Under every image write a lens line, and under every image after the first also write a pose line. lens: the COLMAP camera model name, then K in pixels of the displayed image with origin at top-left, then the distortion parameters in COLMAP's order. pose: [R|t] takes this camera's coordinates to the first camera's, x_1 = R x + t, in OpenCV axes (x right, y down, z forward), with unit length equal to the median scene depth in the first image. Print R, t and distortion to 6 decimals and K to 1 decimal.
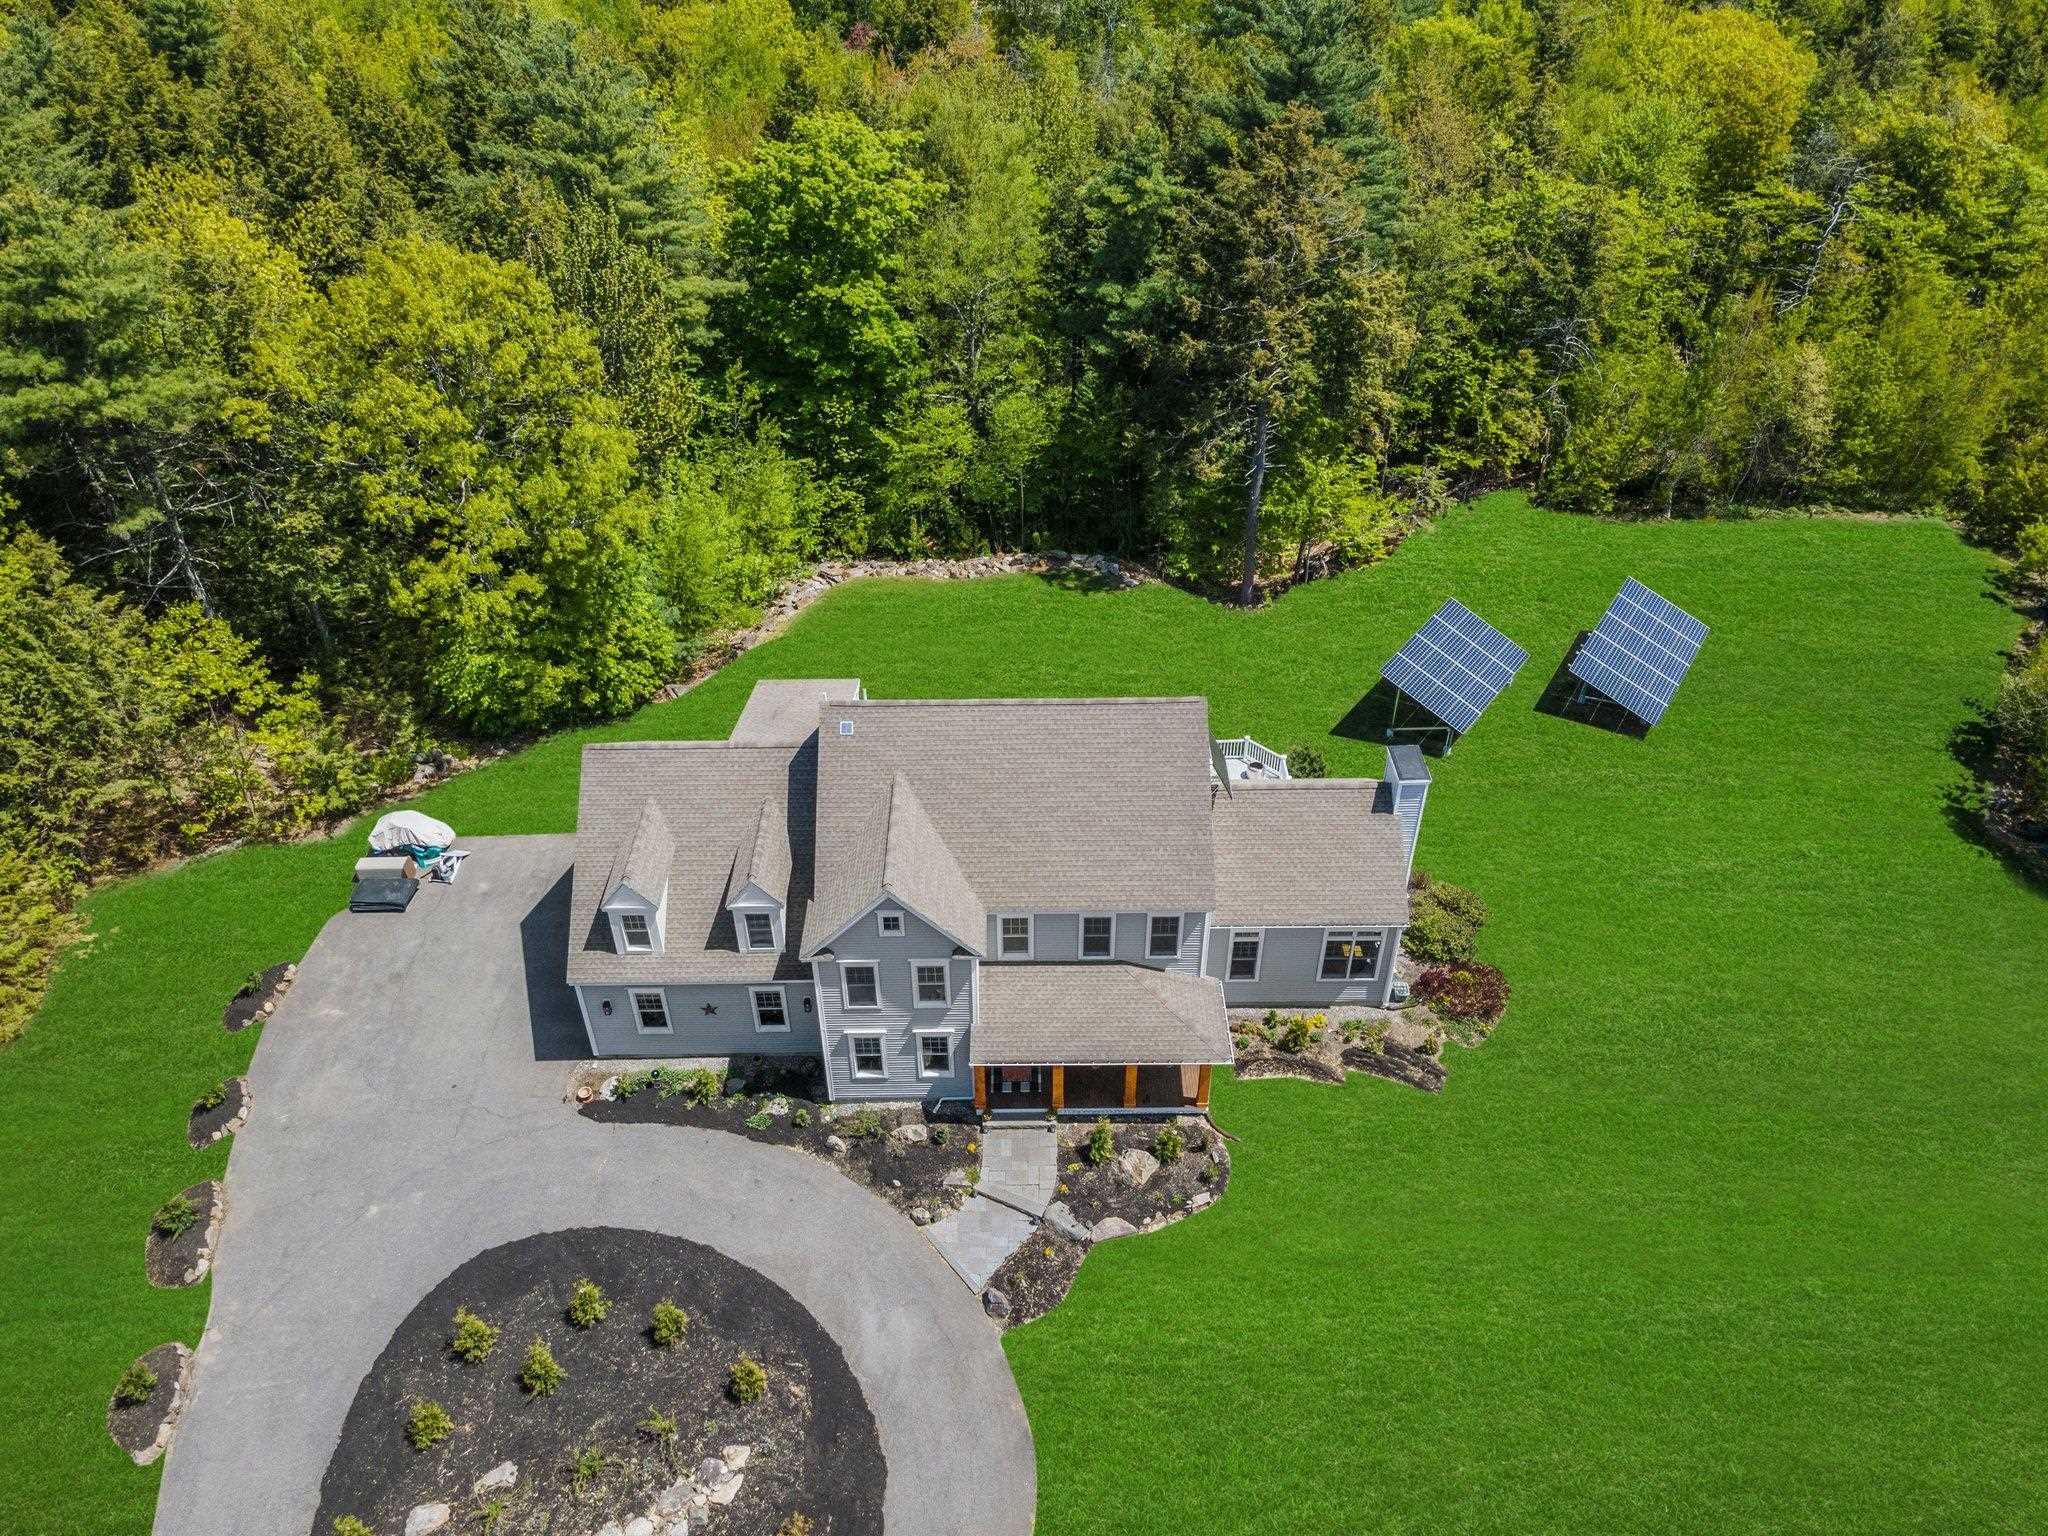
lens RADIAL K [[1487.1, 0, 1024.0], [0, 1487.1, 768.0], [0, 0, 1]] dist [0.050218, -0.000287]
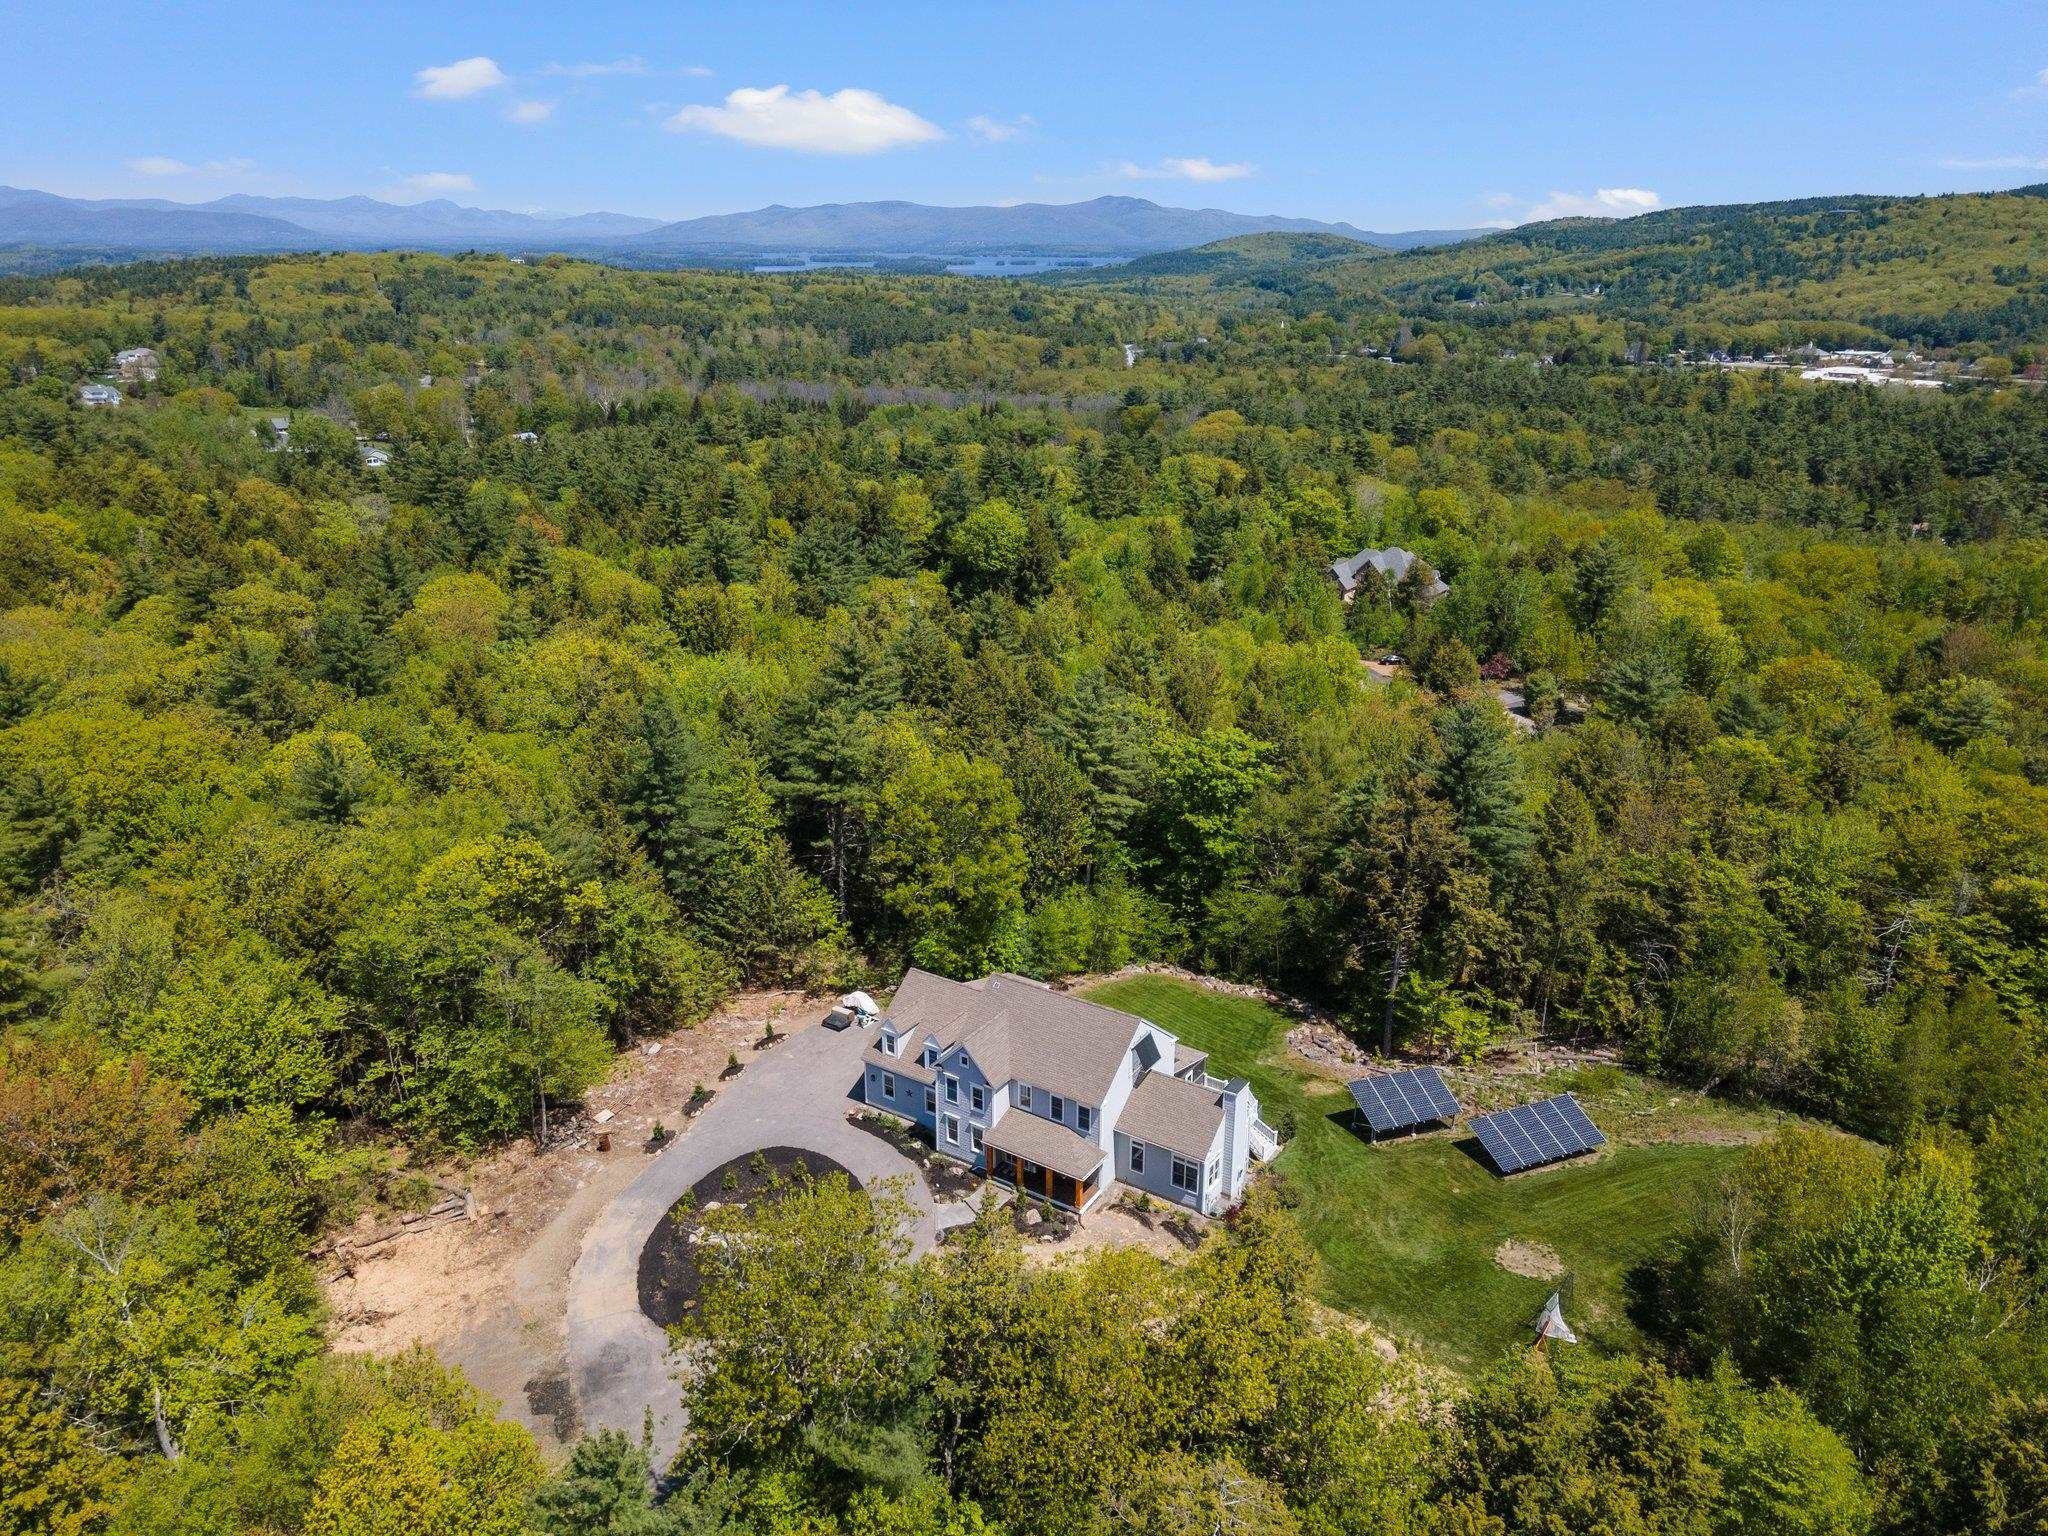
lens RADIAL K [[1487.1, 0, 1024.0], [0, 1487.1, 768.0], [0, 0, 1]] dist [0.050218, -0.000287]
pose [[0.831688, 0.192483, -0.520812, 1.029536], [-0.350225, 0.909718, -0.223060, 0.162411], [0.430857, 0.367918, 0.824014, -0.965761]]
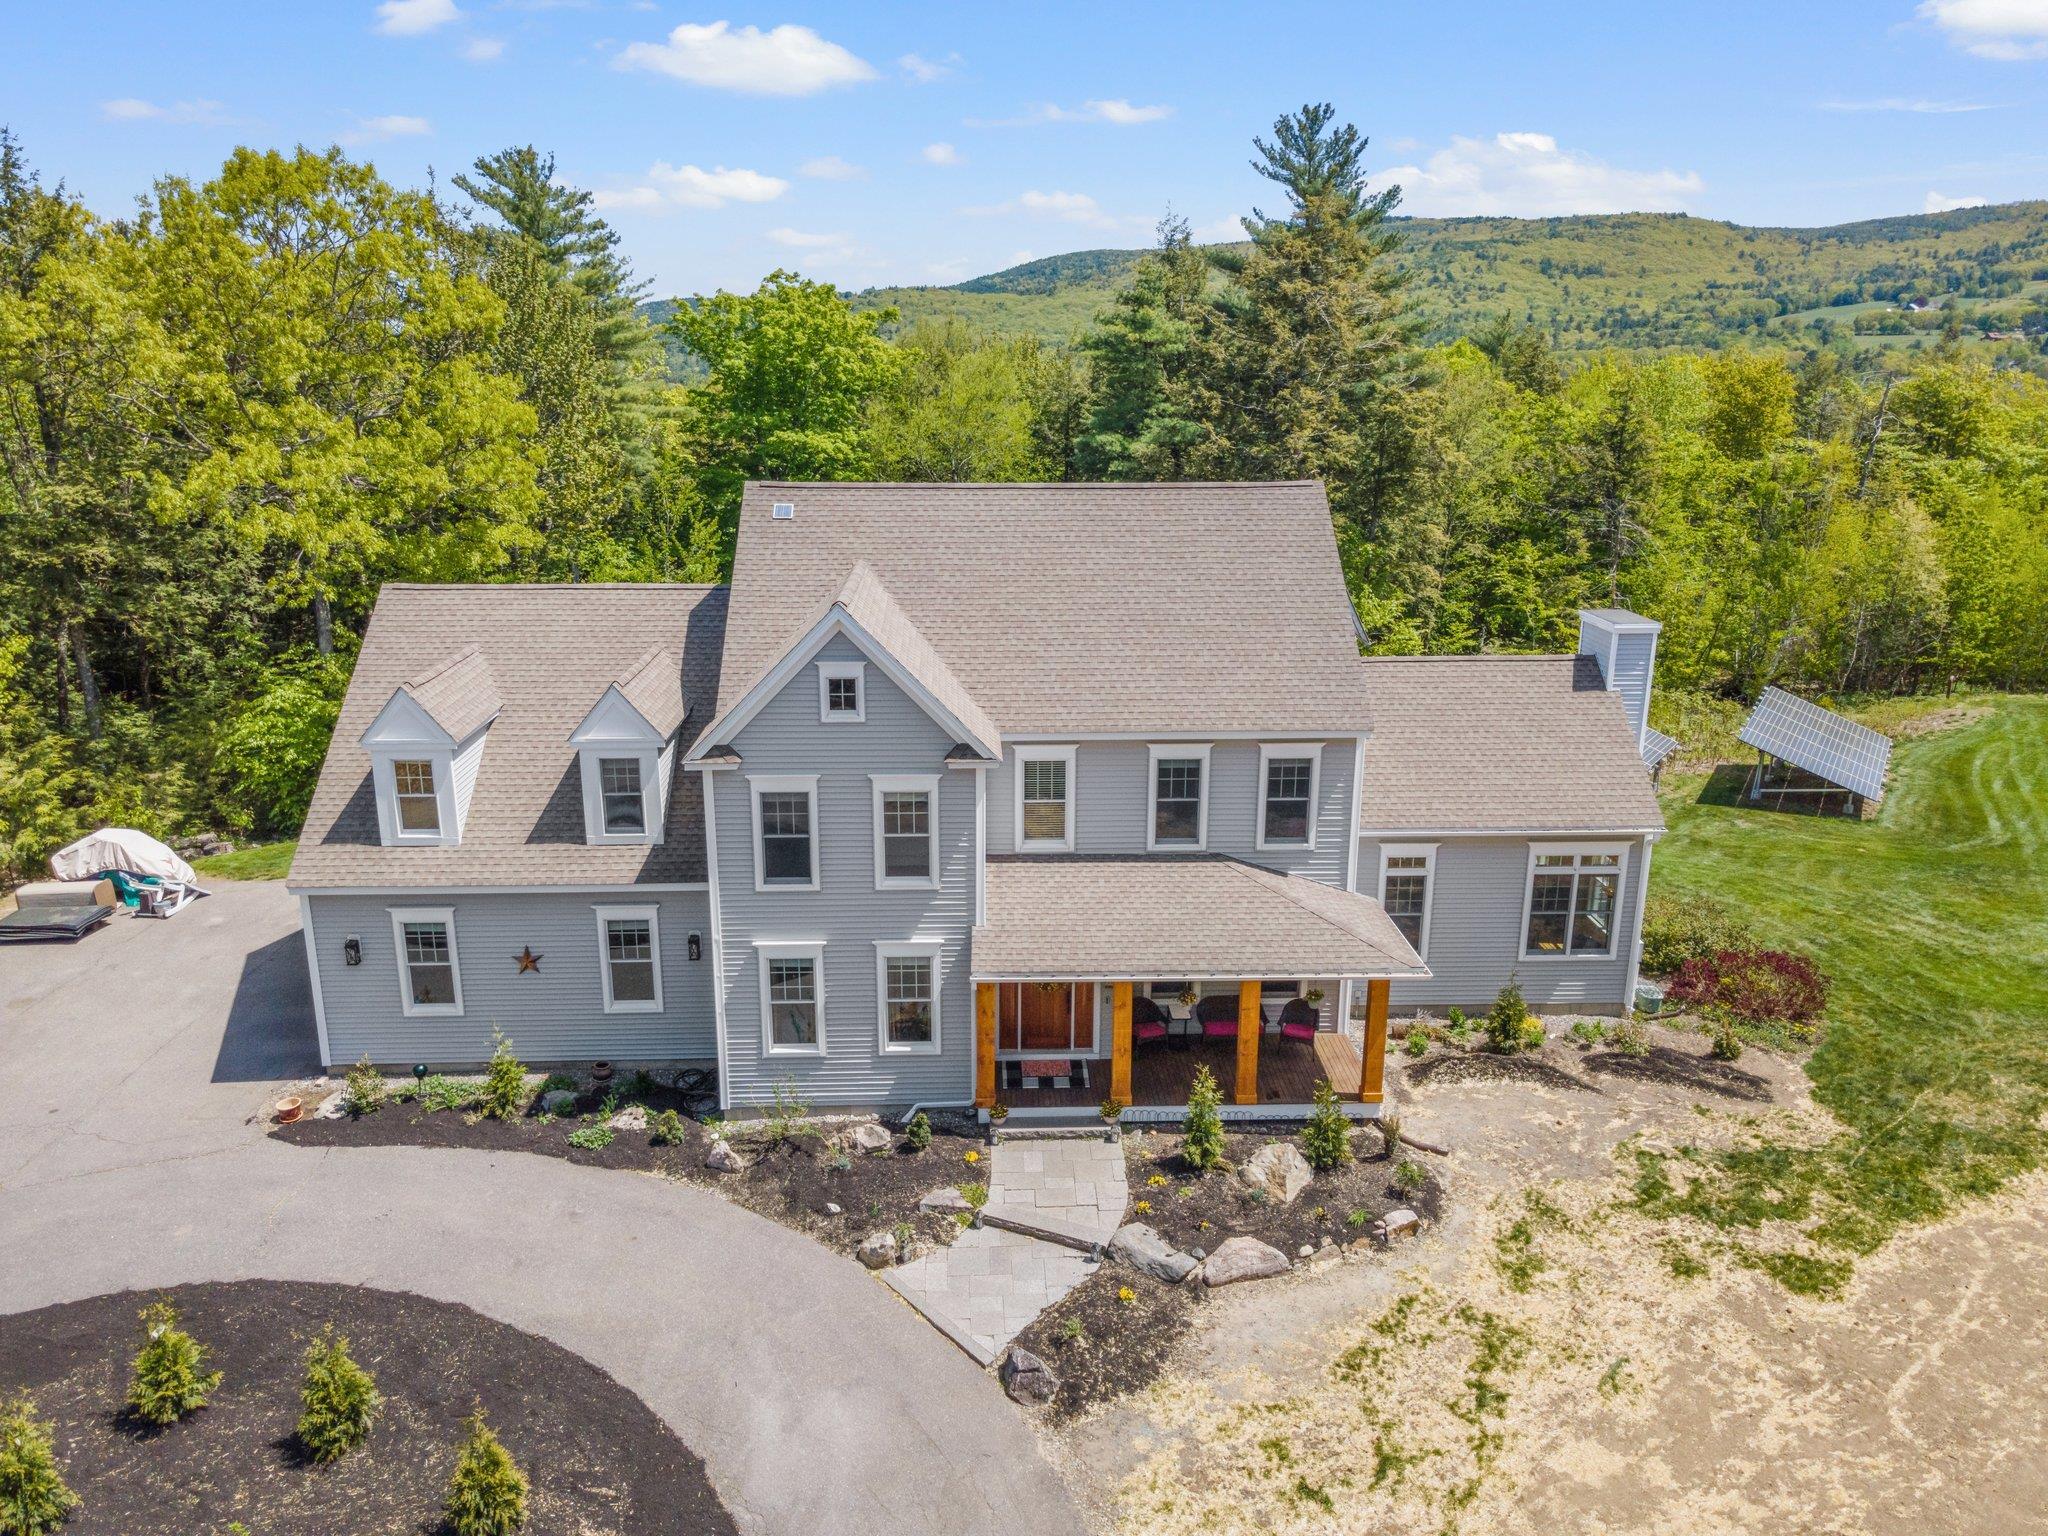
lens RADIAL K [[1487.1, 0, 1024.0], [0, 1487.1, 768.0], [0, 0, 1]] dist [0.050218, -0.000287]
pose [[0.999582, 0.001063, 0.028886, -0.031767], [0.010120, 0.923207, -0.384170, 0.333975], [-0.027076, 0.384302, 0.922810, 0.430777]]
